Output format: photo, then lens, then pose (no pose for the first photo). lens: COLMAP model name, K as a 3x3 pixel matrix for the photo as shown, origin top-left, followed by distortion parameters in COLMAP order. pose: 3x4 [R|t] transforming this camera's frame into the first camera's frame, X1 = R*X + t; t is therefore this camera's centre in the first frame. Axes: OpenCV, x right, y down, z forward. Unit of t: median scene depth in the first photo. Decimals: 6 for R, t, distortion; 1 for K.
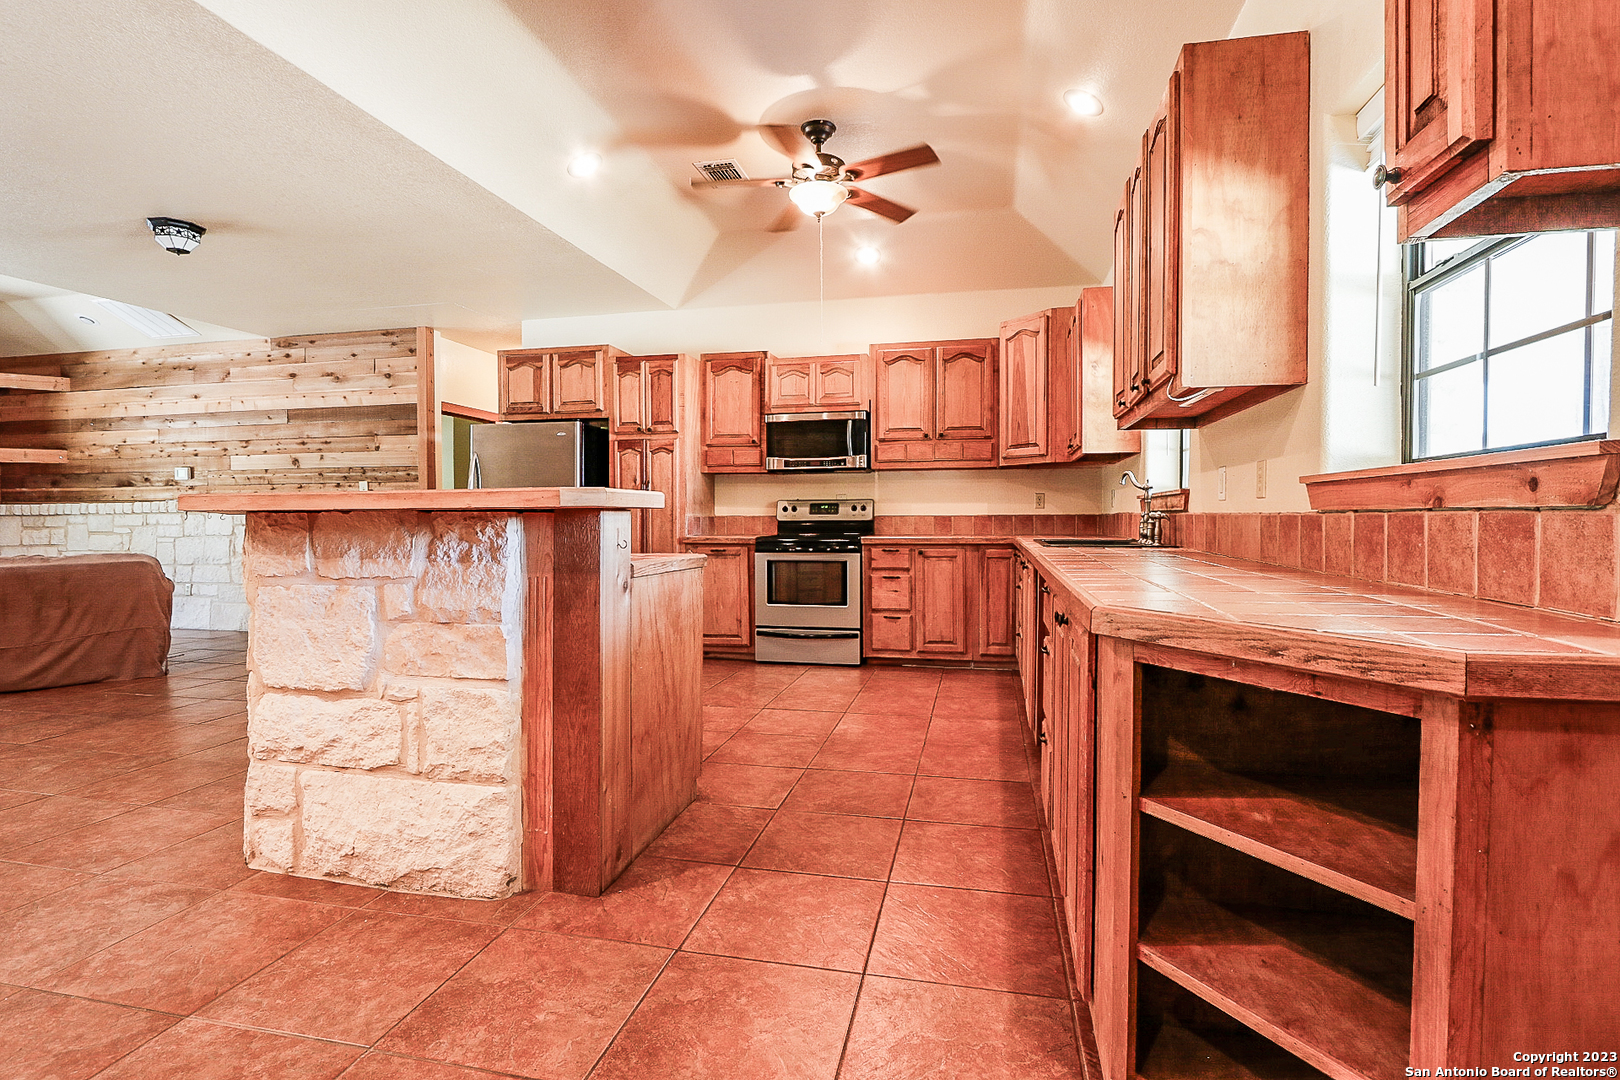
lens RADIAL K [[761.5, 0, 824.7], [0, 761.5, 534.8], [0, 0, 1]] dist [-0.017619, 0.002937]
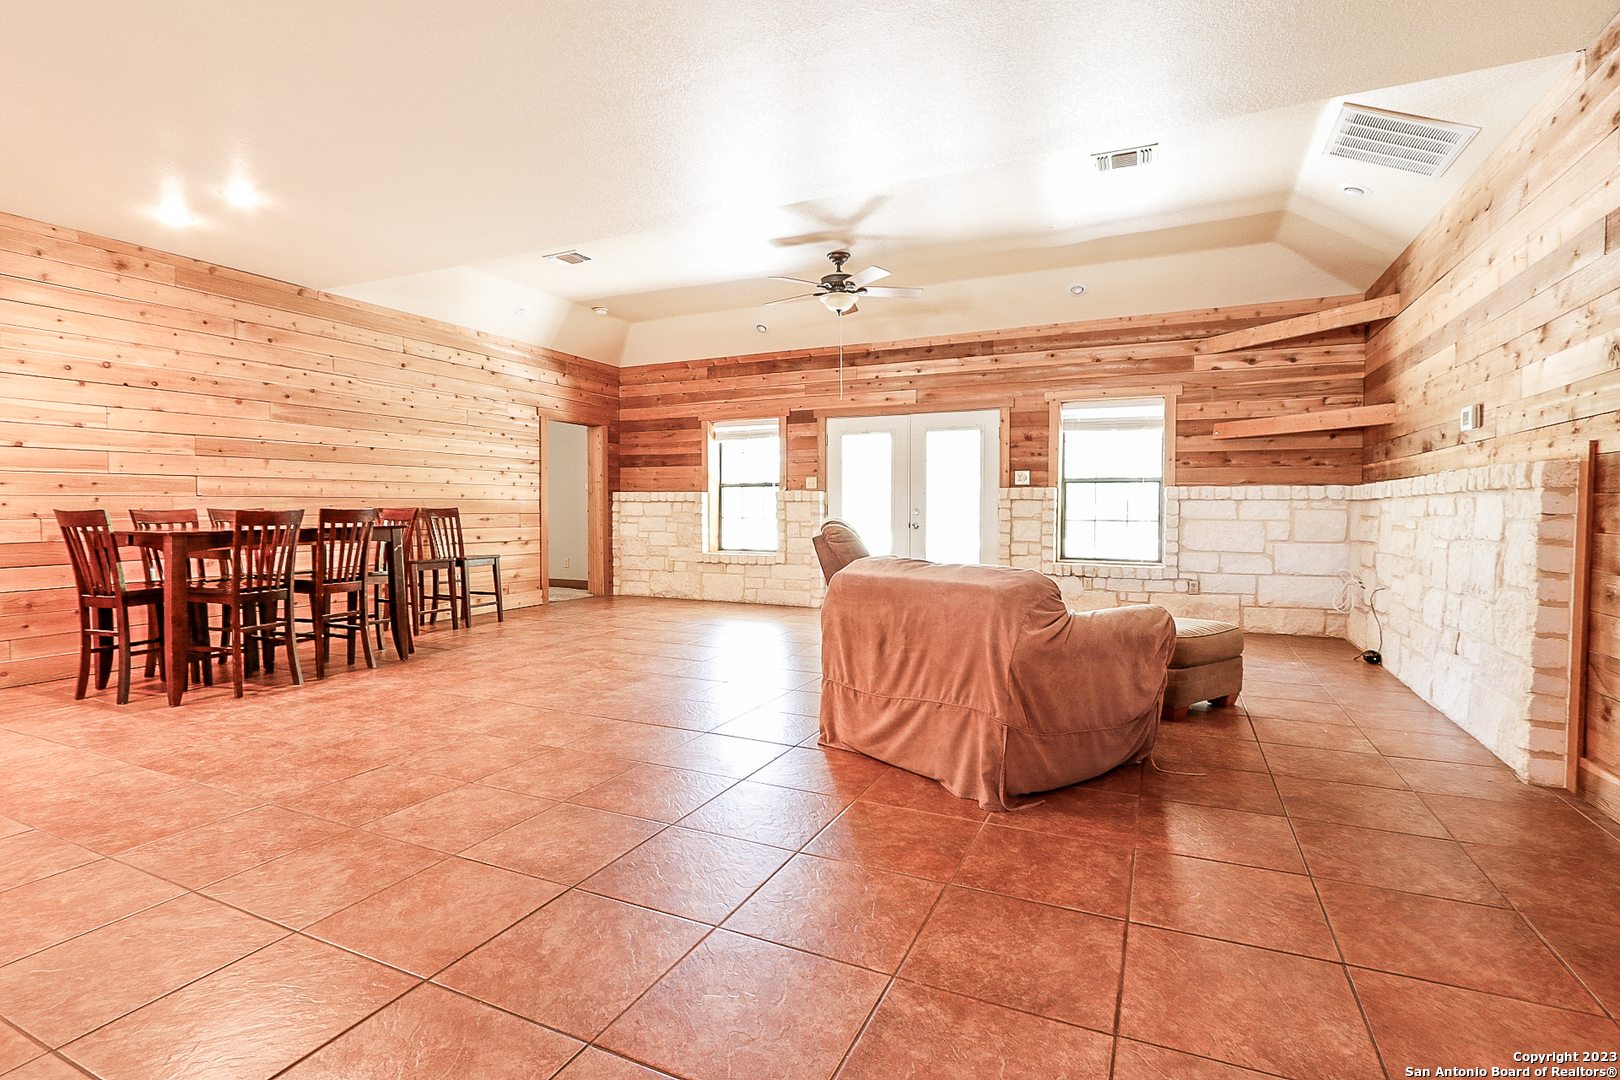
lens RADIAL K [[761.5, 0, 803.8], [0, 761.5, 528.4], [0, 0, 1]] dist [-0.017619, 0.002937]
pose [[-0.225863, 0.030686, -0.973676, -0.327412], [-0.022661, 0.999068, 0.036743, -0.019236], [0.973896, 0.030363, -0.224957, 0.908869]]
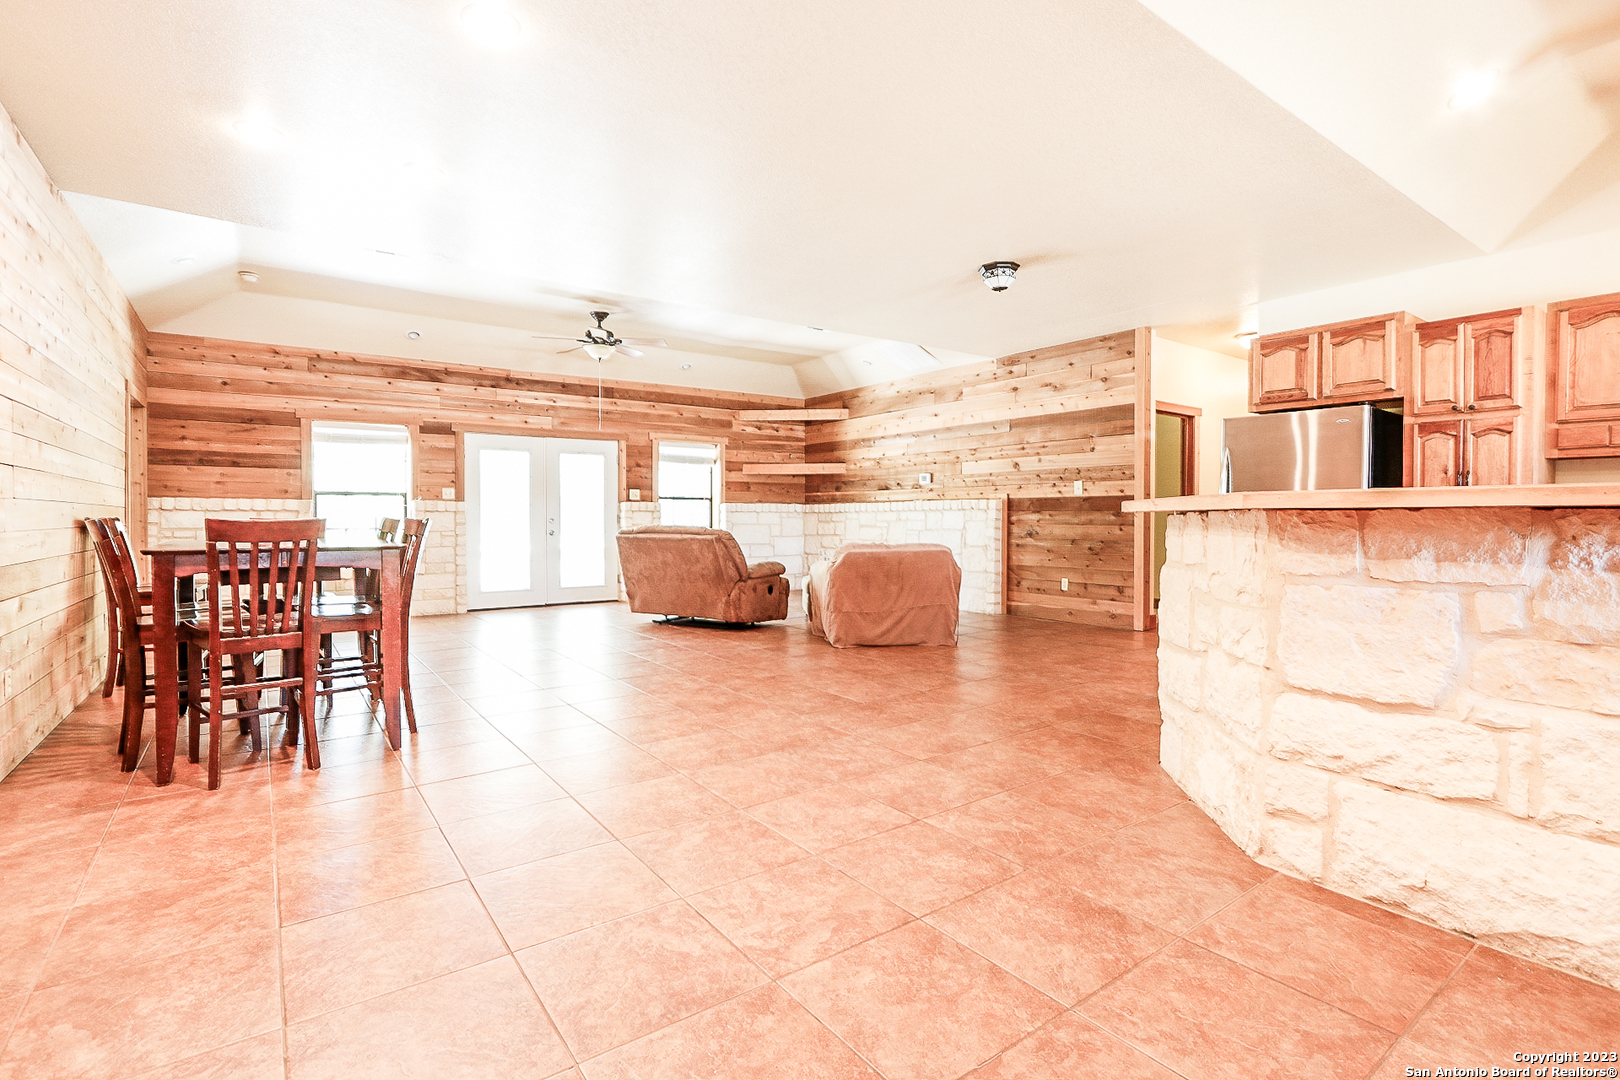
lens RADIAL K [[761.5, 0, 804.8], [0, 761.5, 528.6], [0, 0, 1]] dist [-0.017619, 0.002937]
pose [[0.740846, 0.014691, -0.671515, -0.223163], [-0.018565, 0.999827, 0.001392, 0.002072], [0.671419, 0.011436, 0.740990, -0.065215]]
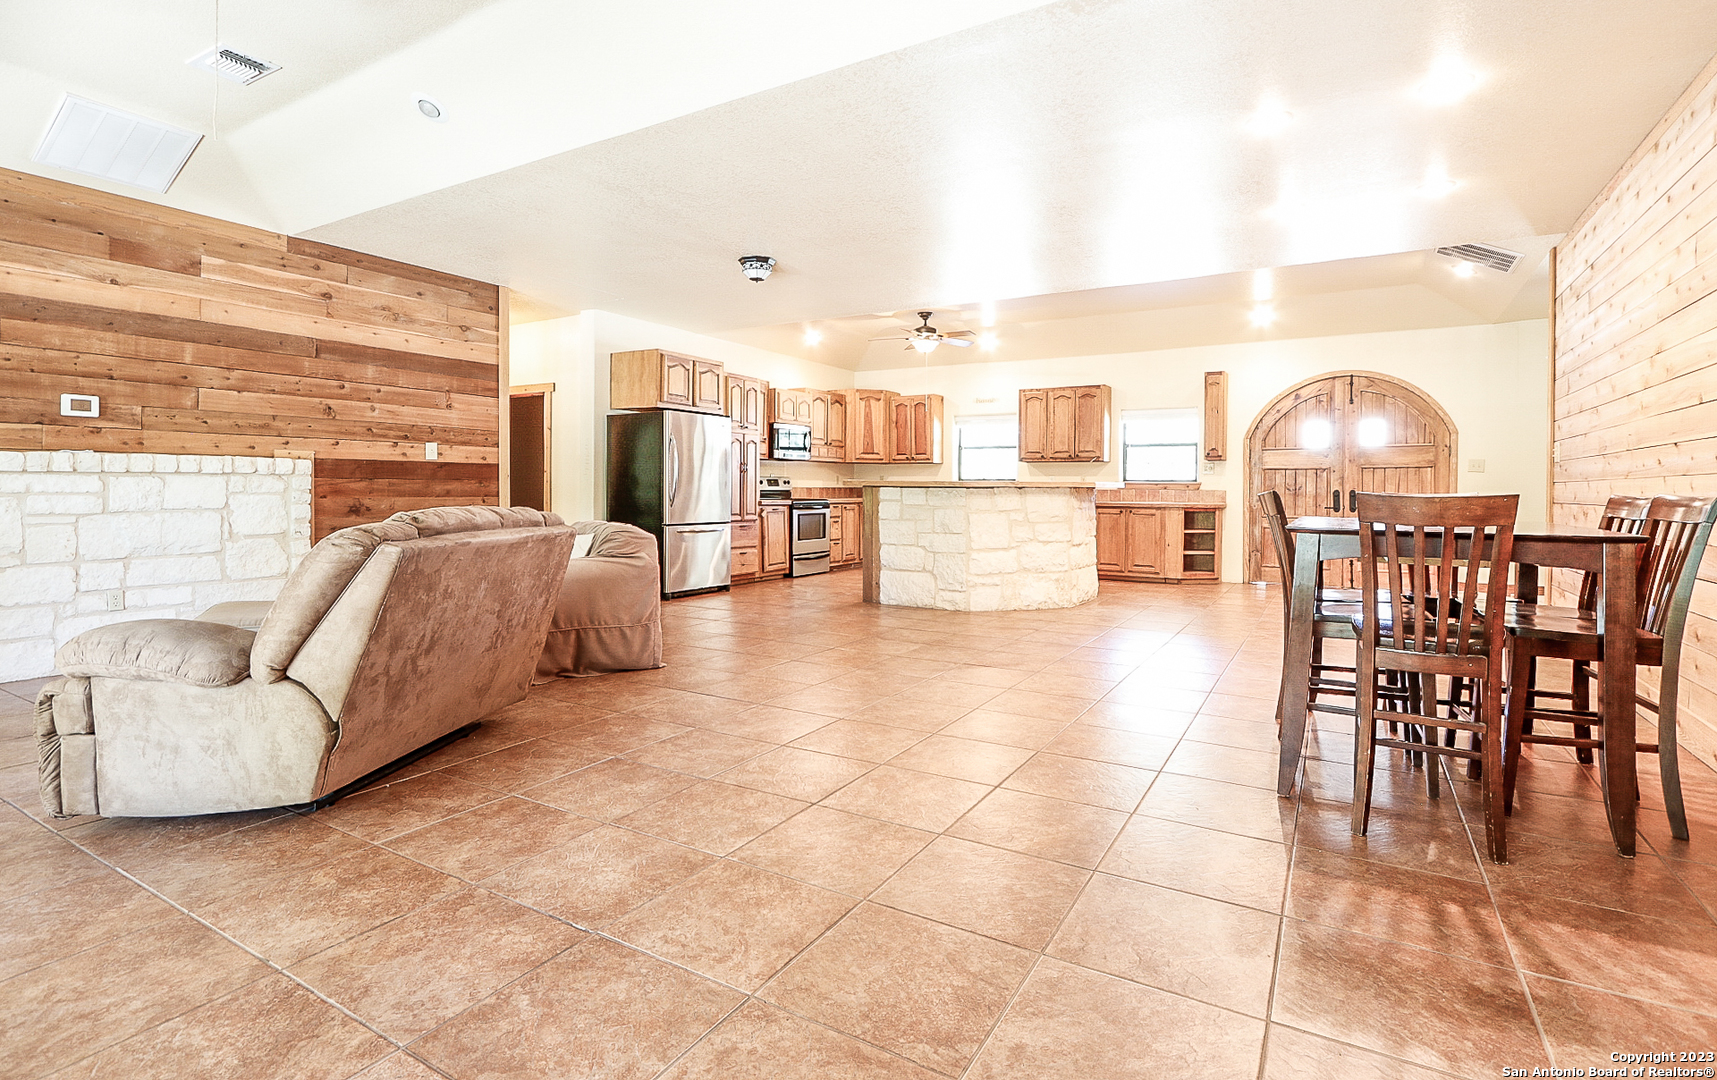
lens RADIAL K [[820.4, 0, 854.9], [0, 820.4, 484.1], [0, 0, 1]] dist [0.000020, -0.000019]
pose [[0.325763, 0.010141, 0.945397, -1.702240], [0.015054, 0.999760, -0.015911, -0.001438], [-0.945332, 0.019415, 0.325532, 0.303060]]
